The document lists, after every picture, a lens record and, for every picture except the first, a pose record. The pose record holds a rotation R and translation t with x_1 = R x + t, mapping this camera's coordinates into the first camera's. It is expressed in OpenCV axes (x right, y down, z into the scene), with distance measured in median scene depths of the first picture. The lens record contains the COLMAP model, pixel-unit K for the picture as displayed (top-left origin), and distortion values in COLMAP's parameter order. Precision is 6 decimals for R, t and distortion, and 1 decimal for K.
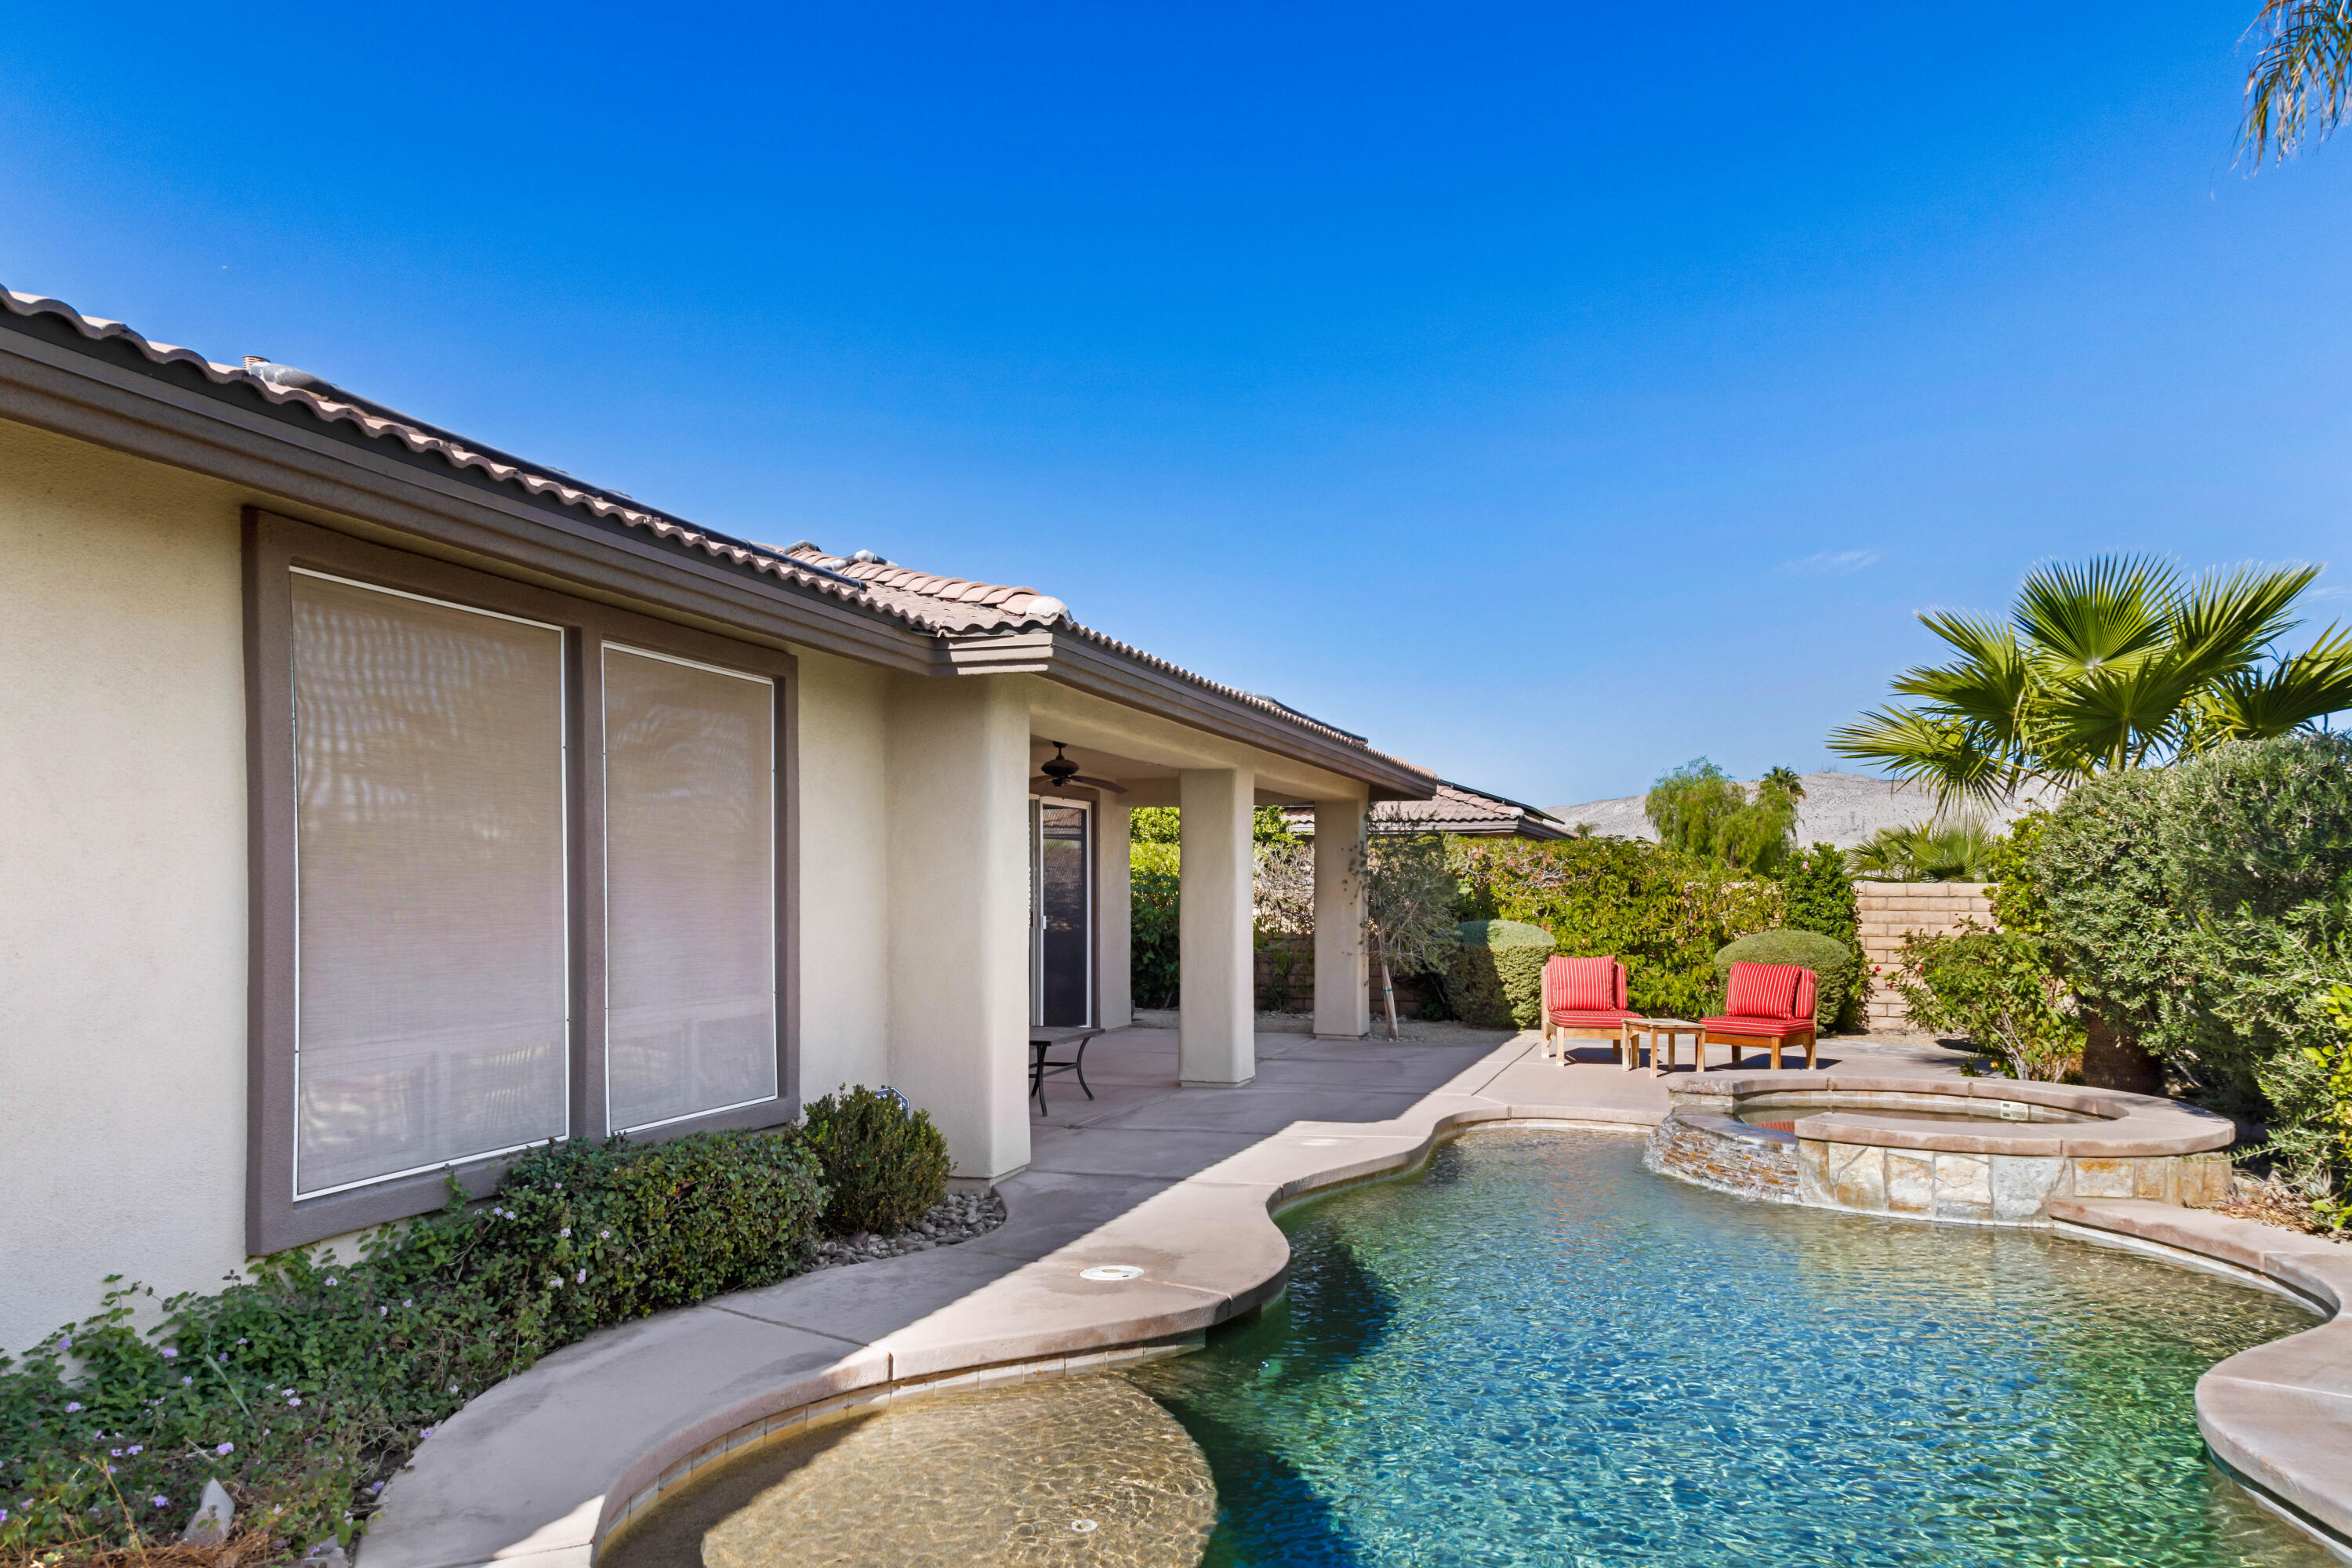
lens RADIAL K [[1588.1, 0, 1181.7], [0, 1588.1, 794.7], [0, 0, 1]] dist [0.118077, -0.003579]
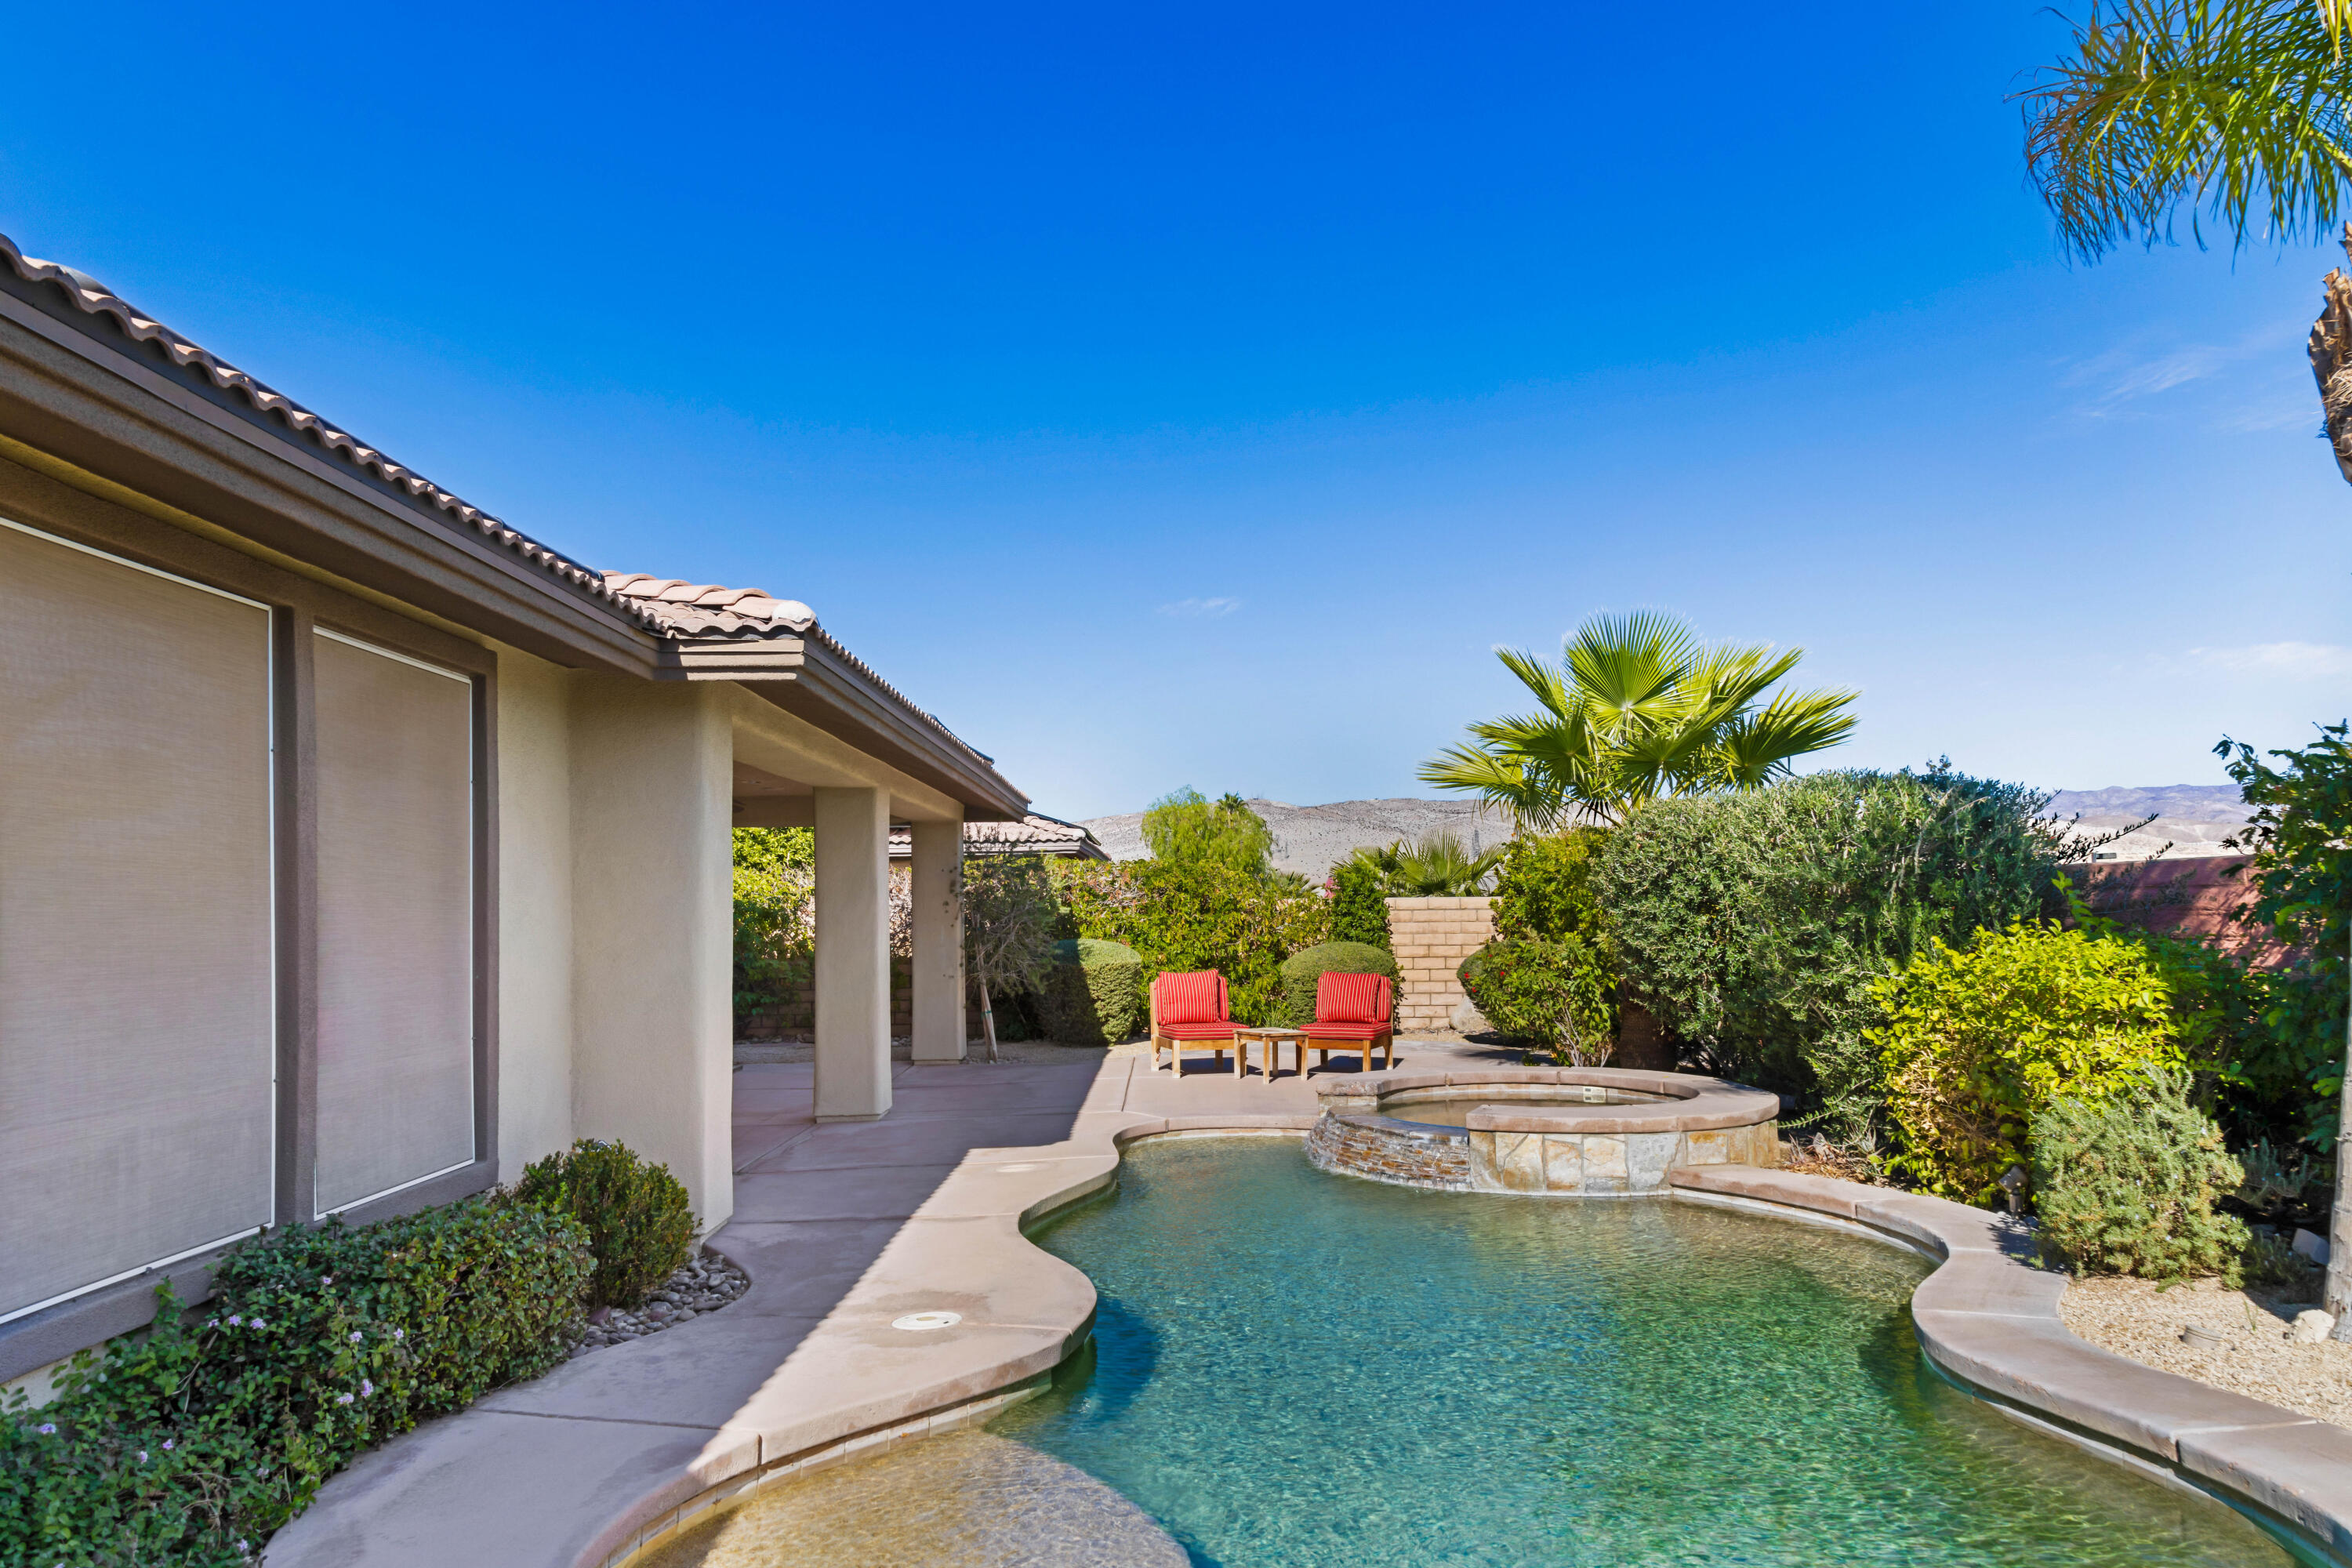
lens RADIAL K [[1574.6, 0, 1182.2], [0, 1574.6, 772.8], [0, 0, 1]] dist [0.144091, -0.064906]
pose [[0.944633, 0.015871, 0.327746, -0.176646], [-0.006655, 0.999551, -0.029222, 0.002679], [-0.328062, 0.025423, 0.944314, 0.044250]]
